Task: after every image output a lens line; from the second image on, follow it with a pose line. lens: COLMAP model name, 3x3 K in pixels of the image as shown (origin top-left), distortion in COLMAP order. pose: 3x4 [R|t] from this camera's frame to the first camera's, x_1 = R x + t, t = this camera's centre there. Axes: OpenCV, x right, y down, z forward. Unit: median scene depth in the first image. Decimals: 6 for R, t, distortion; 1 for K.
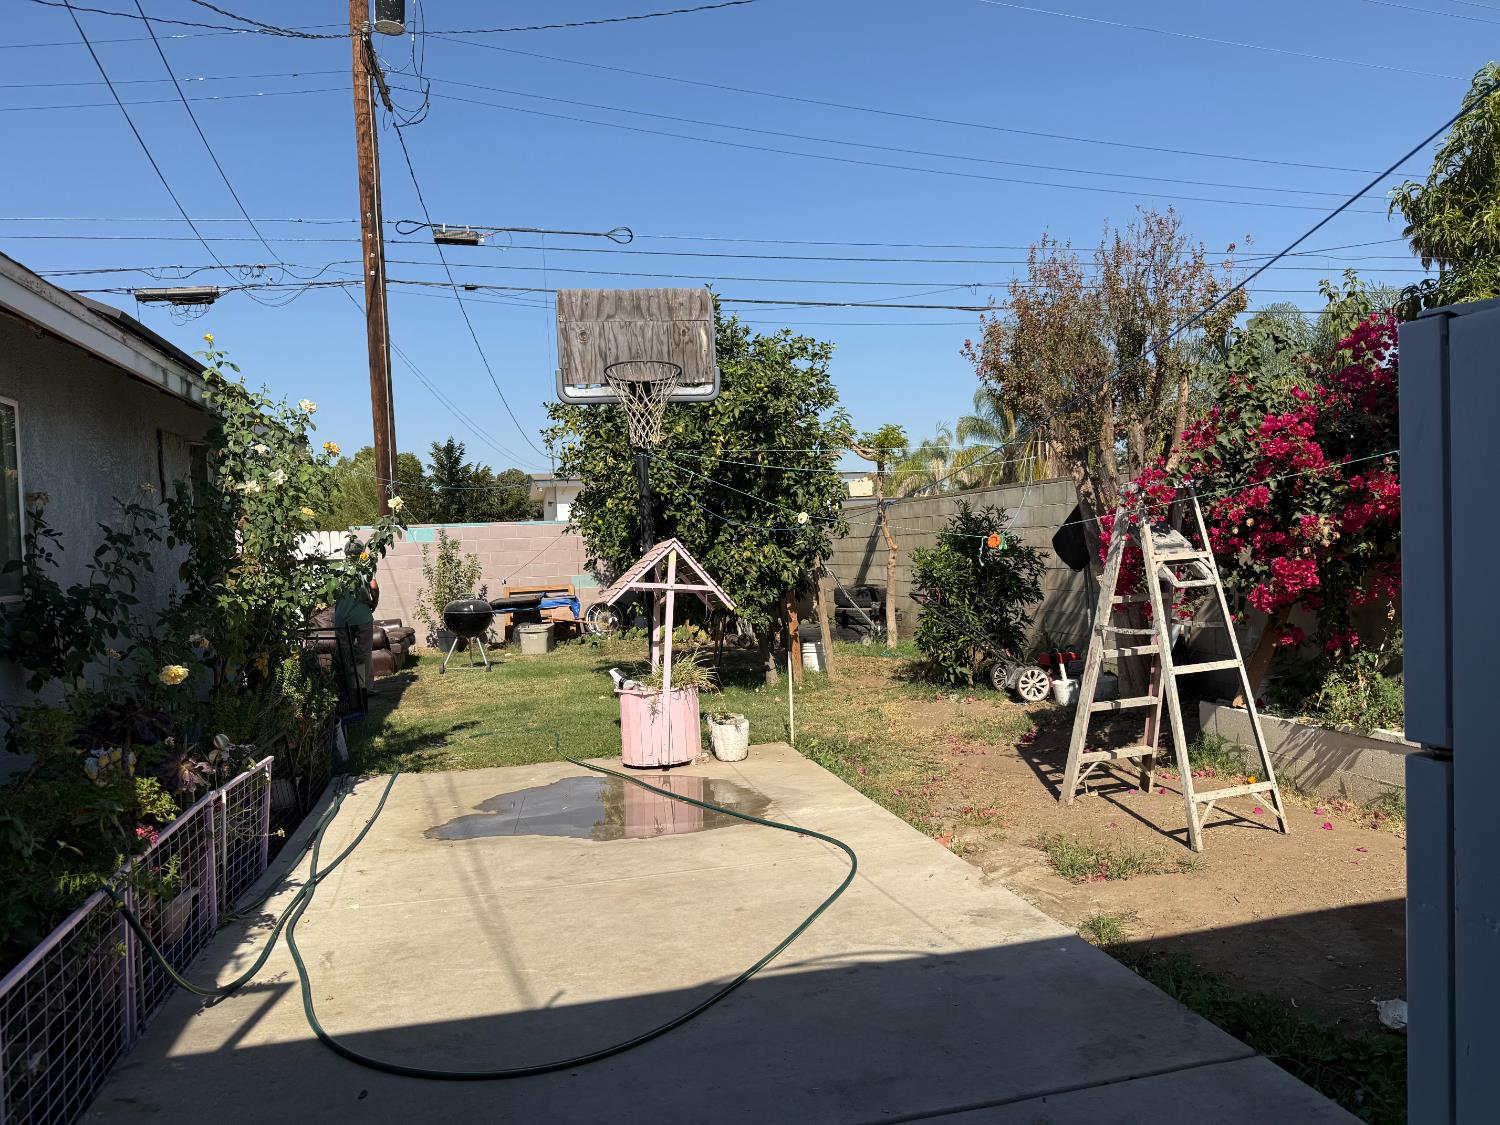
lens RADIAL K [[1038.9, 0, 750.5], [0, 1038.9, 569.2], [0, 0, 1]] dist [0.068158, -0.103685]
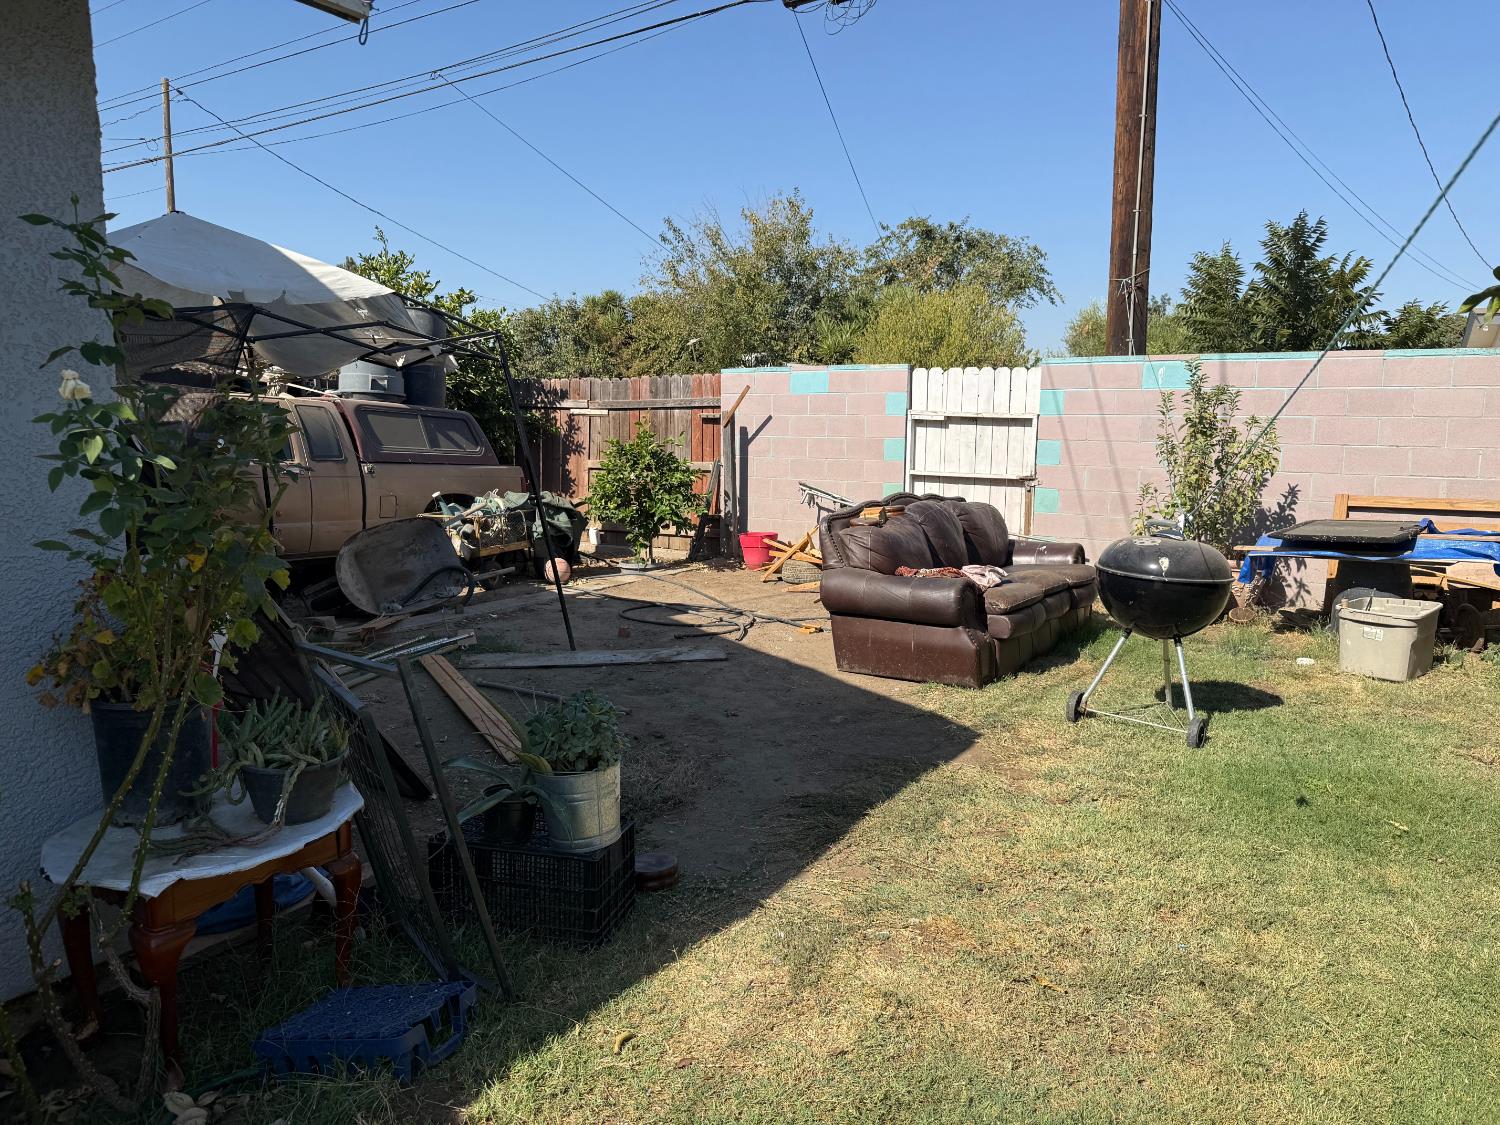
lens RADIAL K [[1038.9, 0, 750.5], [0, 1038.9, 569.2], [0, 0, 1]] dist [0.068158, -0.103685]
pose [[0.694897, 0.146989, -0.703927, -0.085796], [-0.053546, 0.986746, 0.153186, -0.007226], [0.717113, -0.068755, 0.693557, 0.497875]]
